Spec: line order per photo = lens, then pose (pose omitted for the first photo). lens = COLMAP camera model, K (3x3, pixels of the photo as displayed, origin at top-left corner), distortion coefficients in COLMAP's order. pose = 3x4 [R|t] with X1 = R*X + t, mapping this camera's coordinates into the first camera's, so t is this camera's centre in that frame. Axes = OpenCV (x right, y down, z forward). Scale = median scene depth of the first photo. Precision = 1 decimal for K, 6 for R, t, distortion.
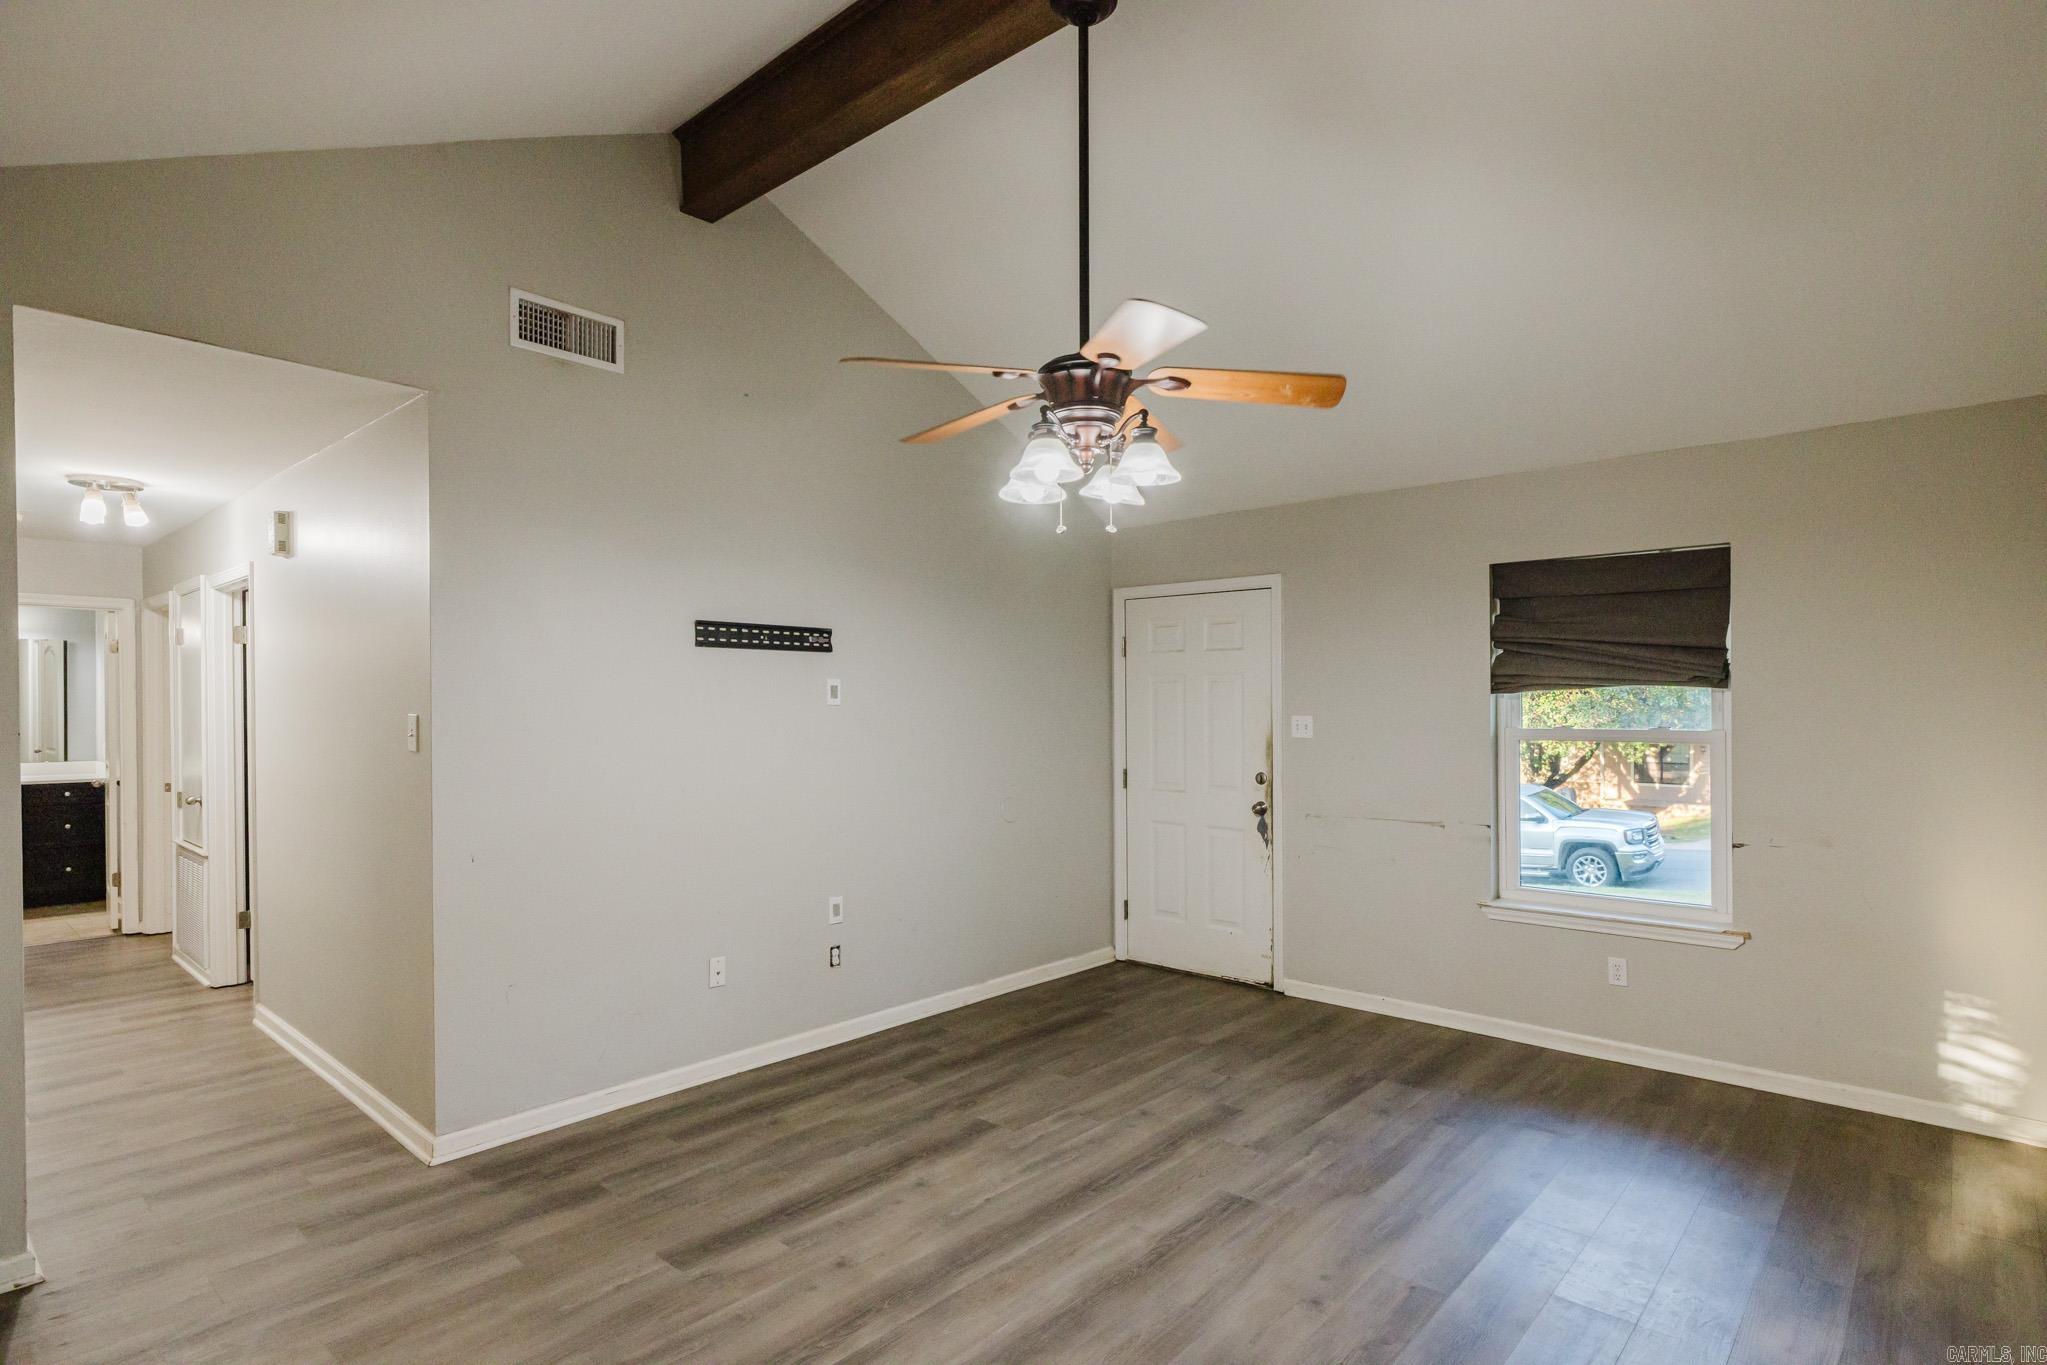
lens RADIAL K [[1018.0, 0, 1028.2], [0, 1018.0, 701.0], [0, 0, 1]] dist [-0.012747, 0.000174]
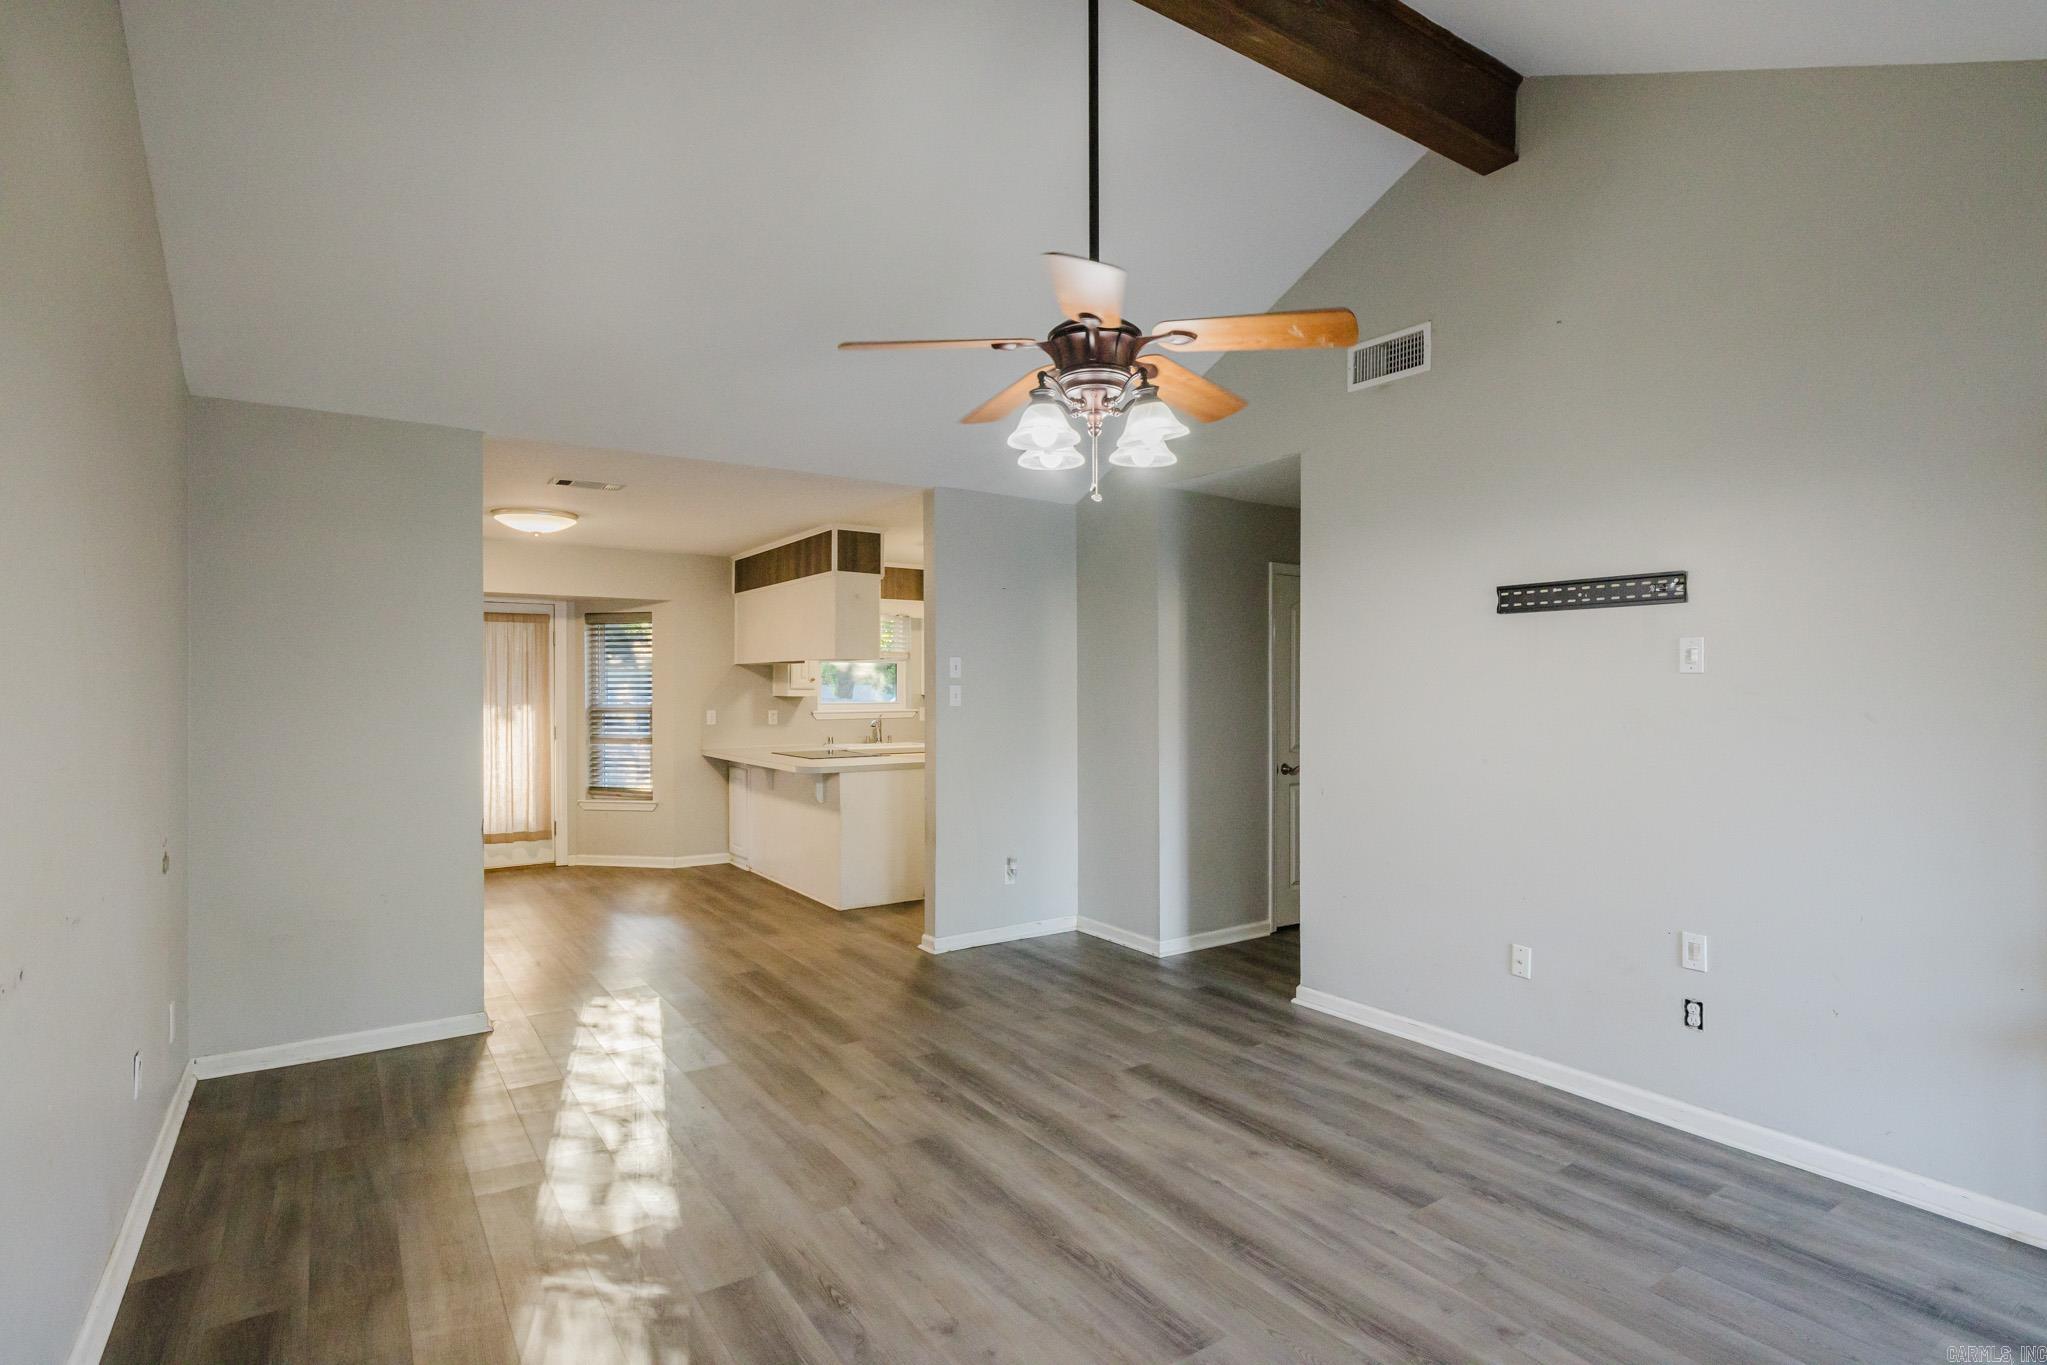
lens RADIAL K [[1018.0, 0, 1049.8], [0, 1018.0, 681.7], [0, 0, 1]] dist [-0.012747, 0.000174]
pose [[-0.218290, -0.003893, -0.975876, 0.815708], [0.003975, 0.999980, -0.004878, 0.015887], [0.975876, -0.004944, -0.218270, 0.916743]]
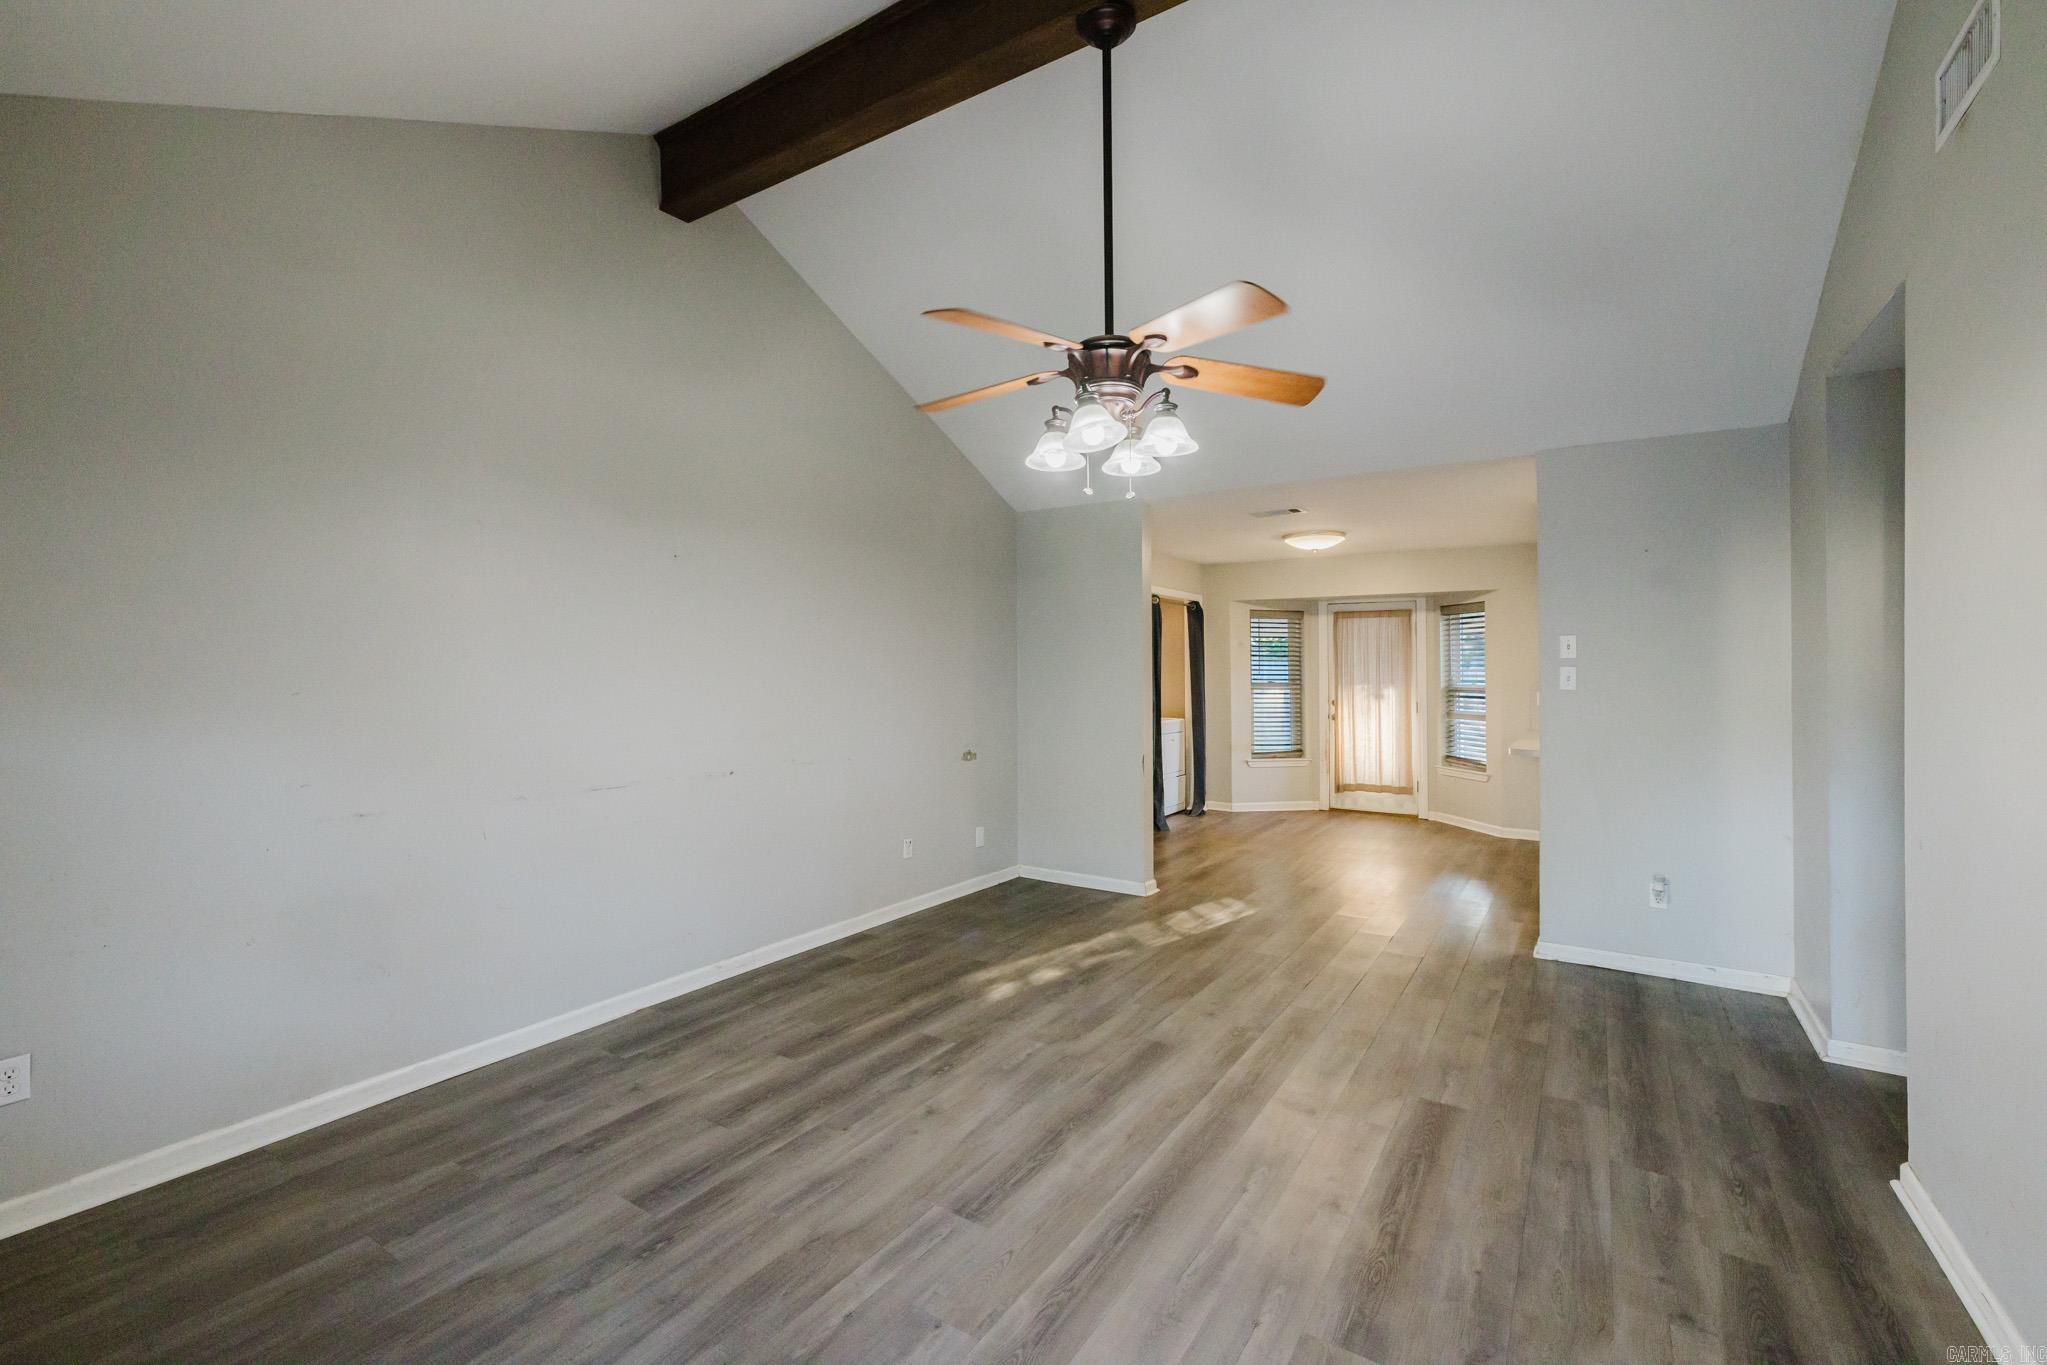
lens RADIAL K [[878.9, 0, 1032.9], [0, 878.9, 681.6], [0, 0, 1]] dist [0.011054, -0.001804]
pose [[-0.987078, 0.000772, -0.160240, 0.238827], [-0.000858, 0.999949, 0.010105, 0.021920], [0.160239, 0.010112, -0.987026, 1.516301]]
